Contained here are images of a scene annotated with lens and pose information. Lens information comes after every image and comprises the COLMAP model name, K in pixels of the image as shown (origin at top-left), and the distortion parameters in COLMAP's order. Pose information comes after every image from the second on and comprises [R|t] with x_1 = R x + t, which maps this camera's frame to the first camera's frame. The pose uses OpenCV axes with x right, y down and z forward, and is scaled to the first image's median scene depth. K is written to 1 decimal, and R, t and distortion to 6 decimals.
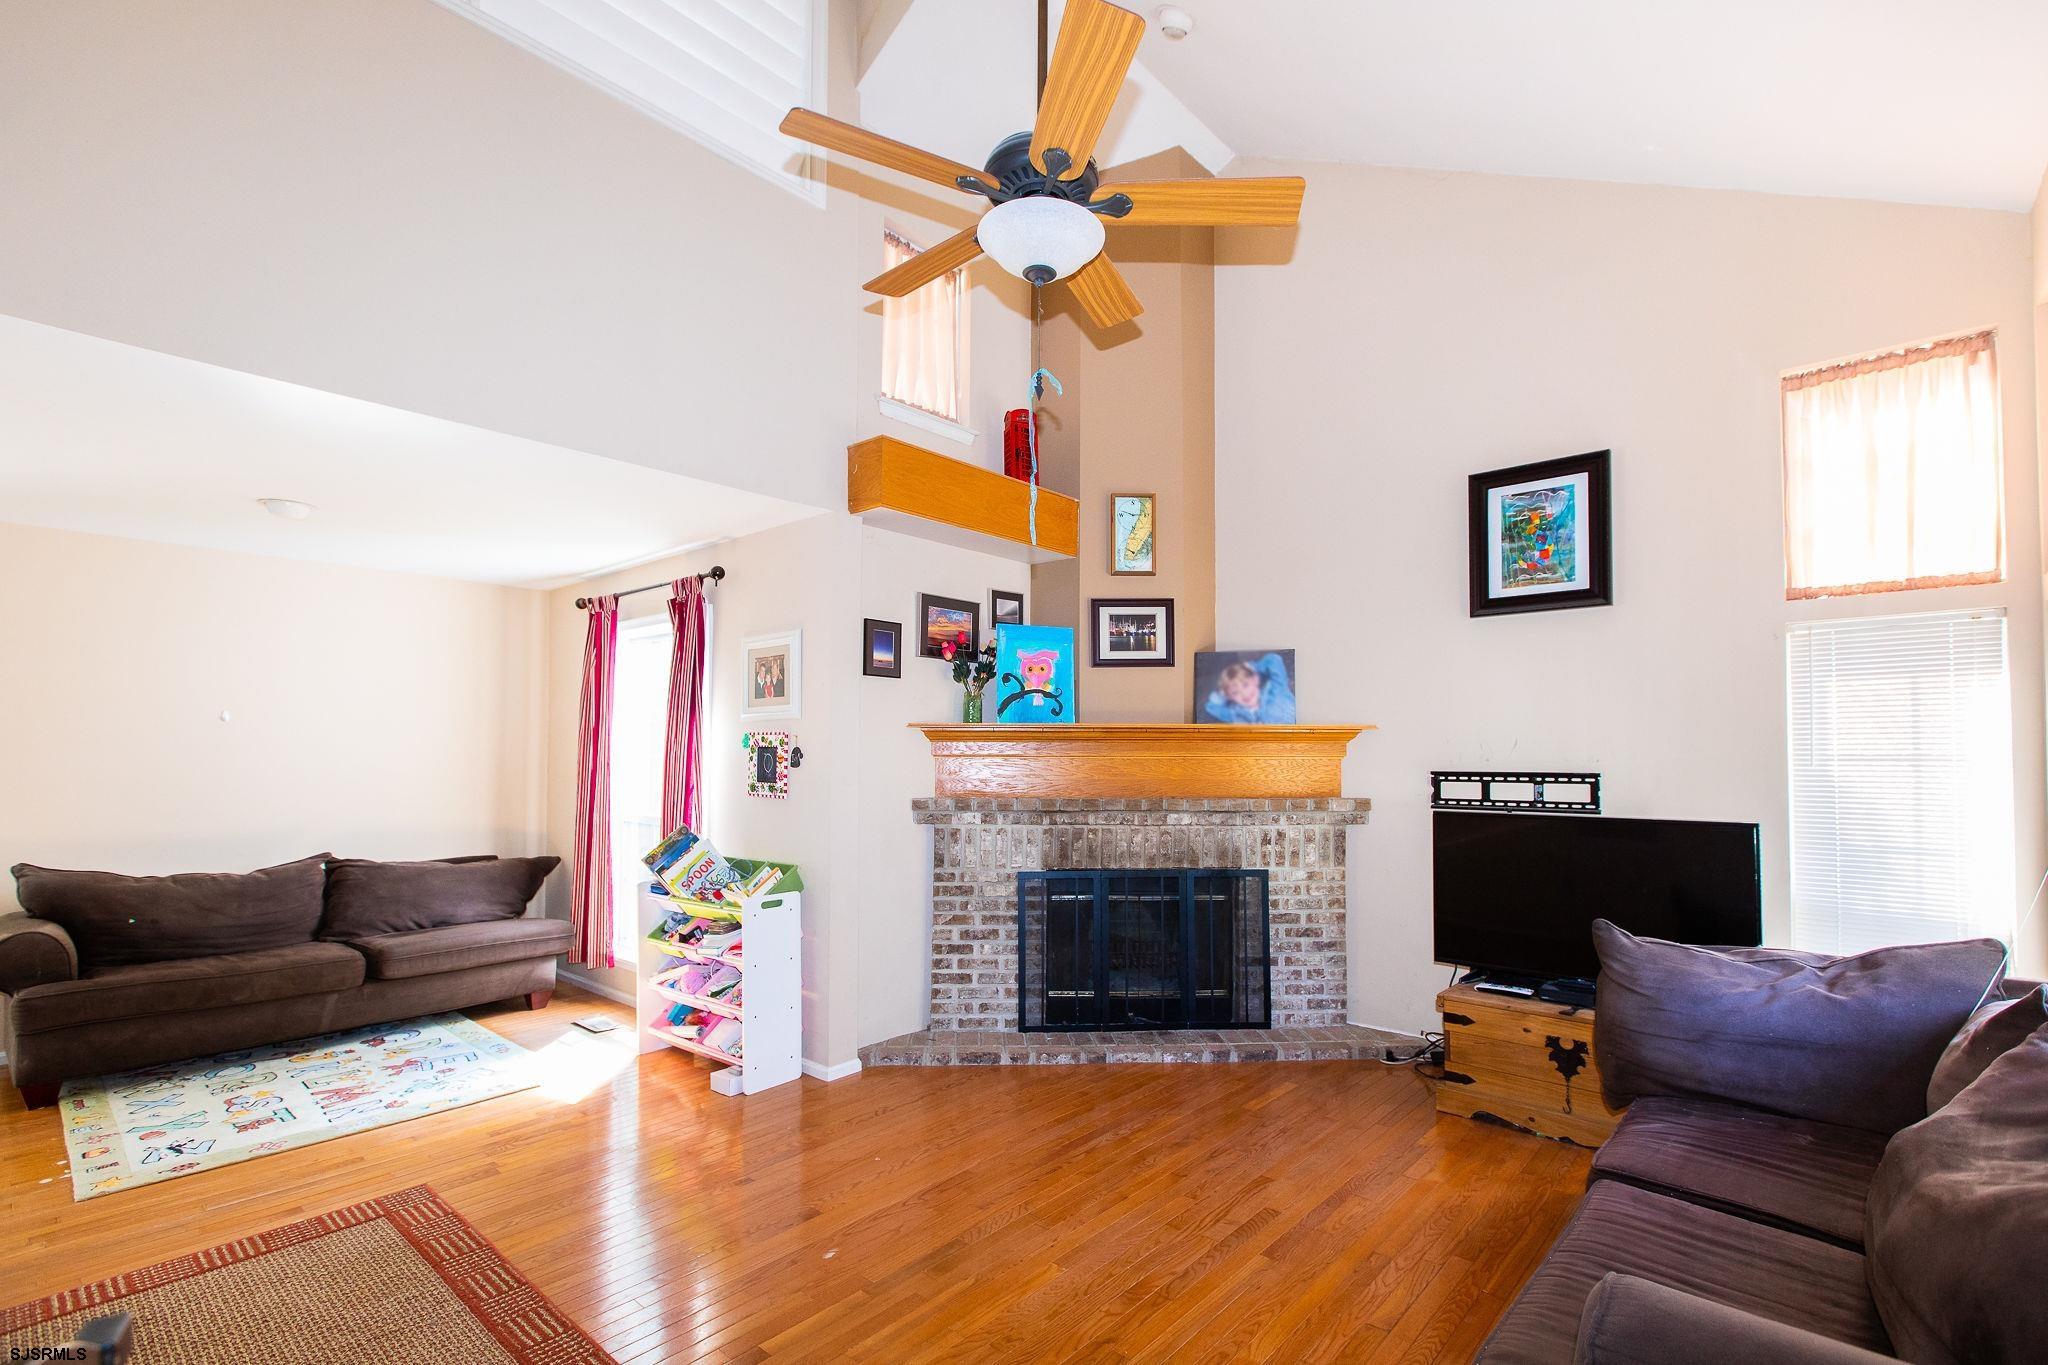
lens RADIAL K [[947.4, 0, 1028.9], [0, 947.4, 726.4], [0, 0, 1]] dist [0.003672, -0.000705]
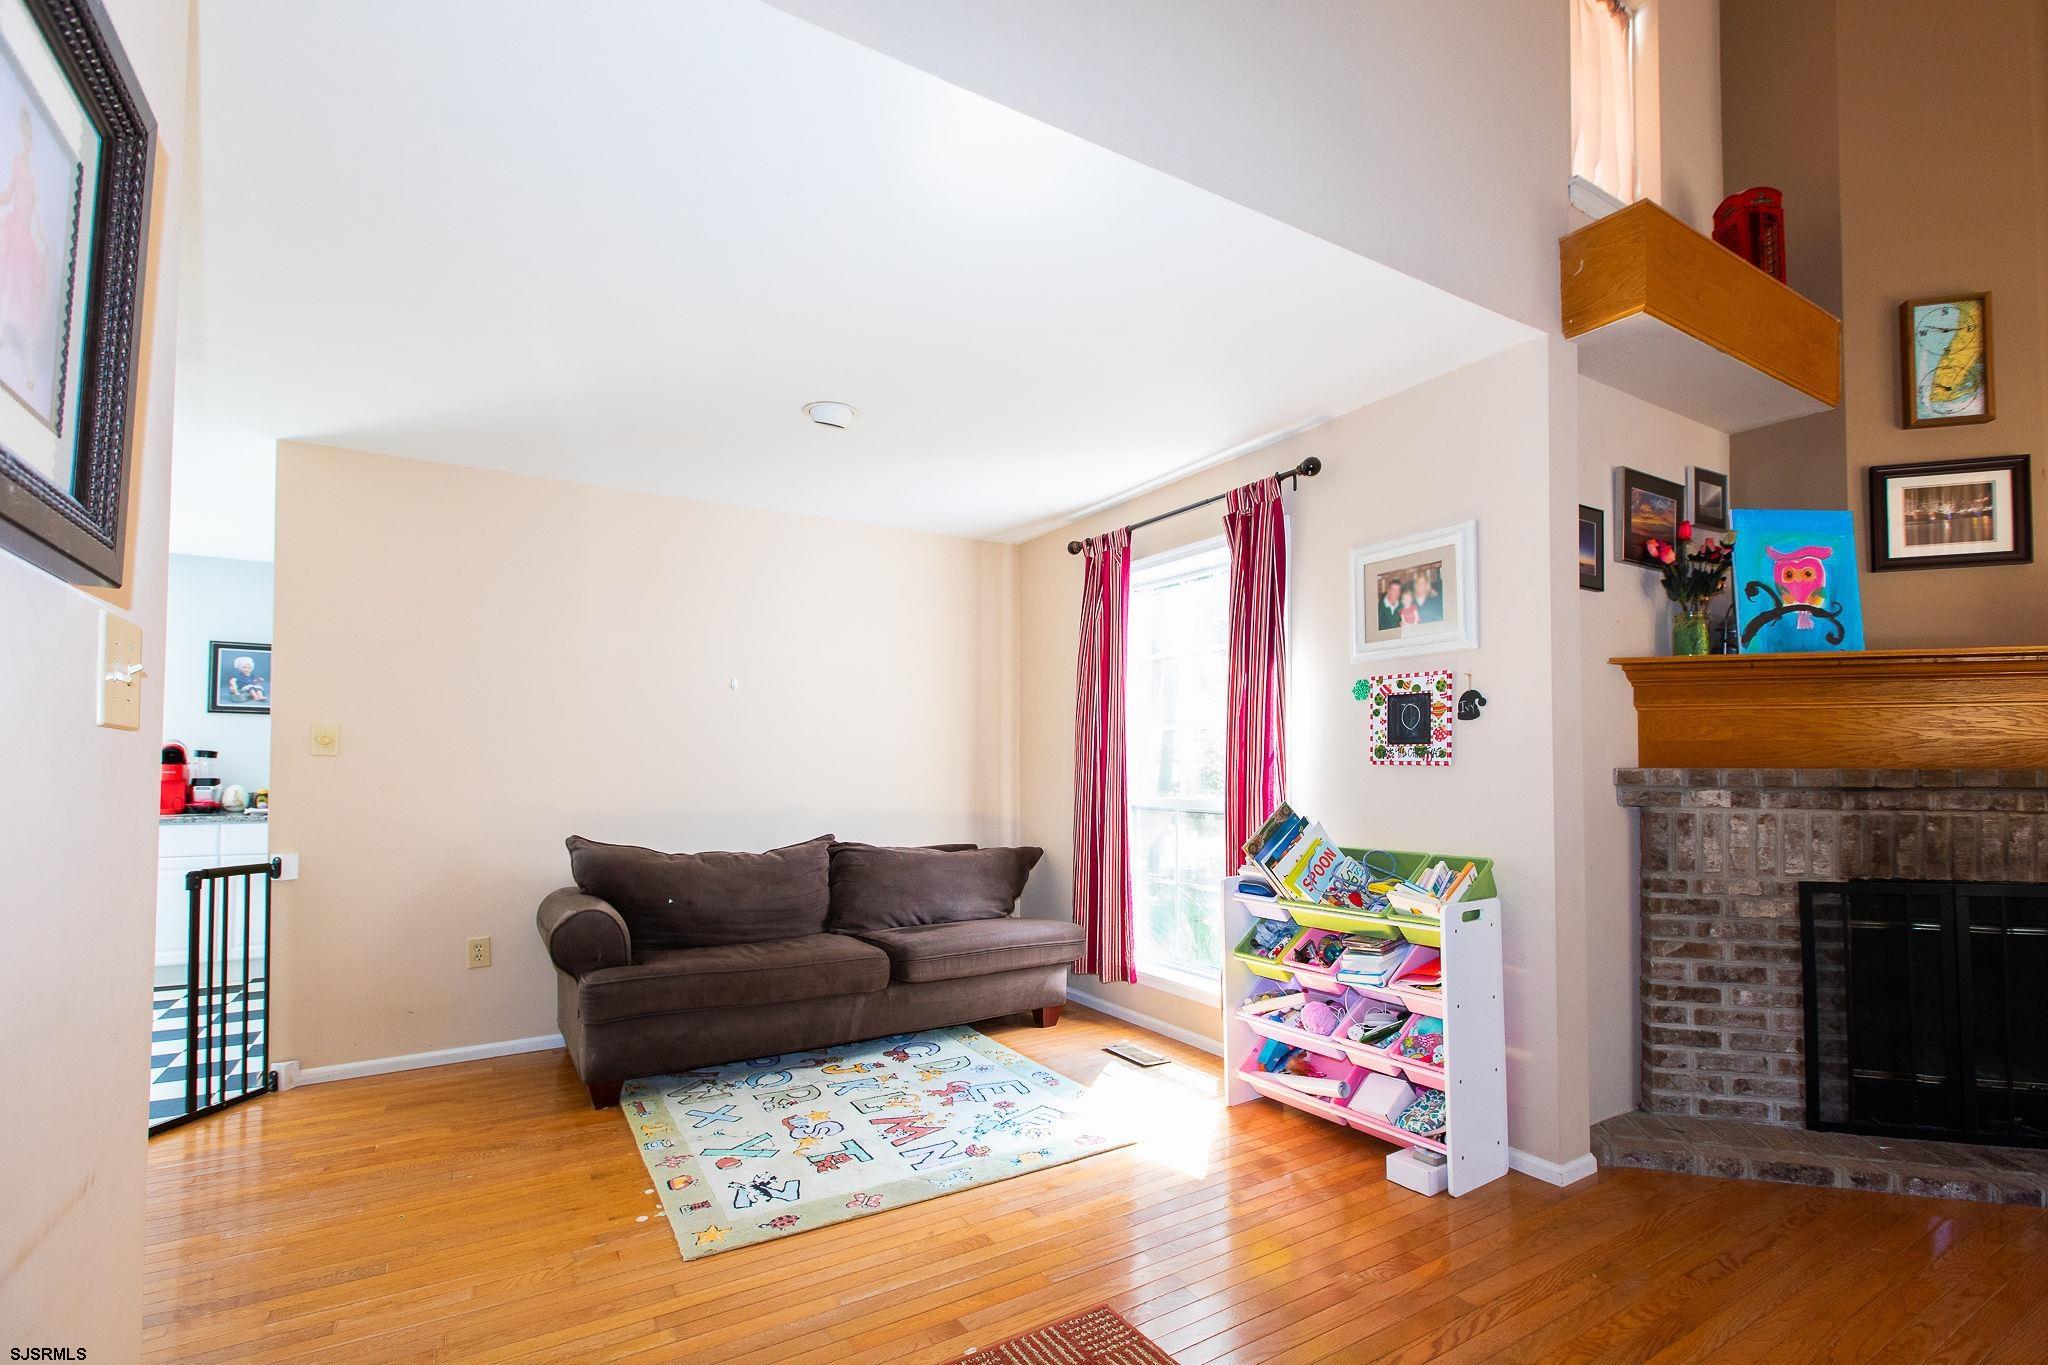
lens RADIAL K [[947.4, 0, 1028.9], [0, 947.4, 736.5], [0, 0, 1]] dist [0.003672, -0.000705]
pose [[0.954193, -0.011955, -0.298952, -0.320391], [0.011803, 0.999928, -0.002314, 0.049387], [0.298958, -0.001321, 0.954265, 0.222258]]
